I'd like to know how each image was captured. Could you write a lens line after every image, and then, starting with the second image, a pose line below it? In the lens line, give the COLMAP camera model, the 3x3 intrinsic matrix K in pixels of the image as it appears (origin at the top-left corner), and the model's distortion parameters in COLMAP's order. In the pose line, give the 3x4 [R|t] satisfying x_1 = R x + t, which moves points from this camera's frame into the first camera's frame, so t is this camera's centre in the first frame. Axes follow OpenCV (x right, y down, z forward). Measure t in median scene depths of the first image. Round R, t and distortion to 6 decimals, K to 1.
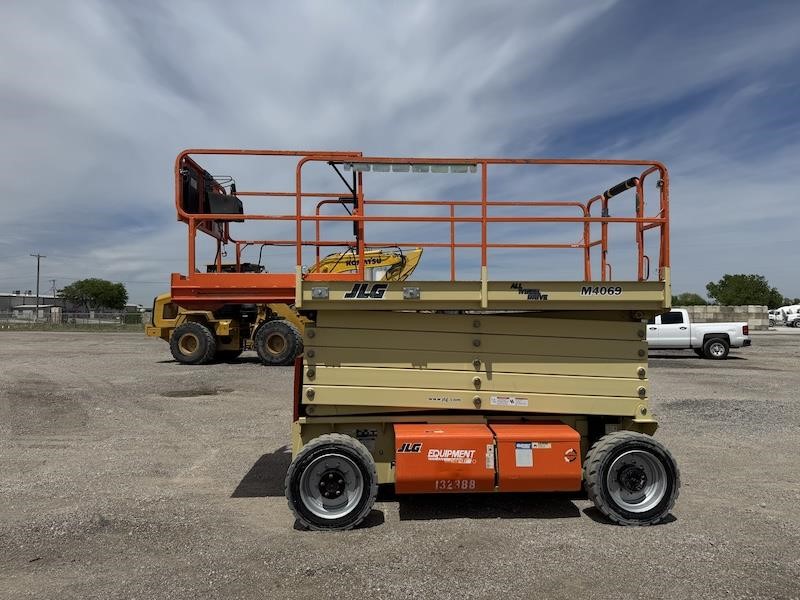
lens RADIAL K [[559.7, 0, 400.4], [0, 559.7, 297.5], [0, 0, 1]] dist [0.055373, -0.067942]
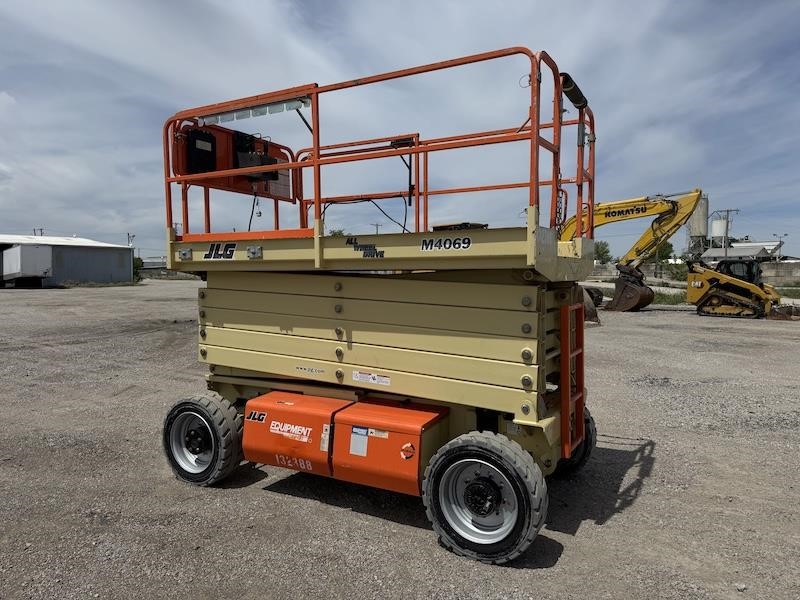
lens RADIAL K [[559.7, 0, 396.0], [0, 559.7, 297.4], [0, 0, 1]] dist [0.055373, -0.067942]
pose [[0.841734, 0.020420, -0.539506, 0.703717], [0.020438, 0.997363, 0.069637, 0.006217], [0.539506, -0.069643, 0.839097, 0.335436]]
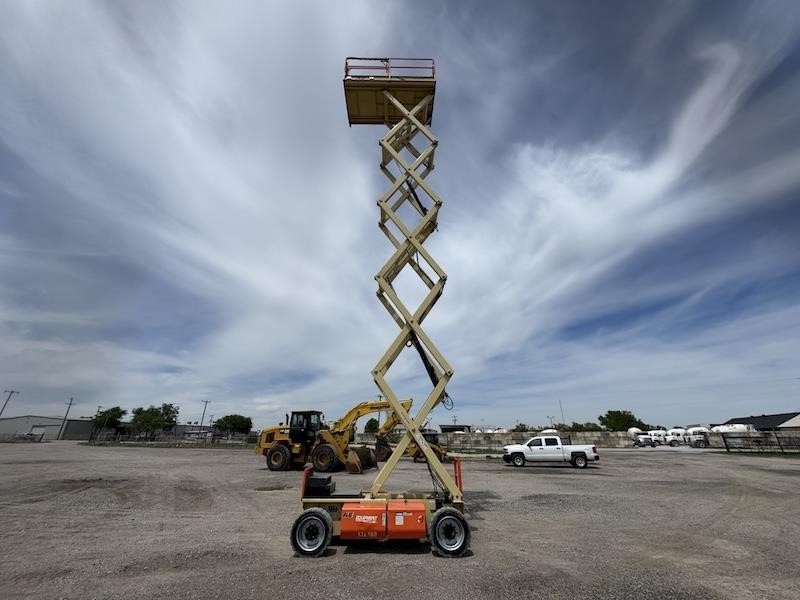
lens RADIAL K [[319.1, 0, 399.8], [0, 319.1, 300.4], [0, 0, 1]] dist [-0.001522, -0.001029]
pose [[0.999037, -0.017773, -0.040108, 0.281564], [0.001925, 0.931140, -0.364657, -0.062304], [0.043827, 0.364229, 0.930278, -0.470426]]
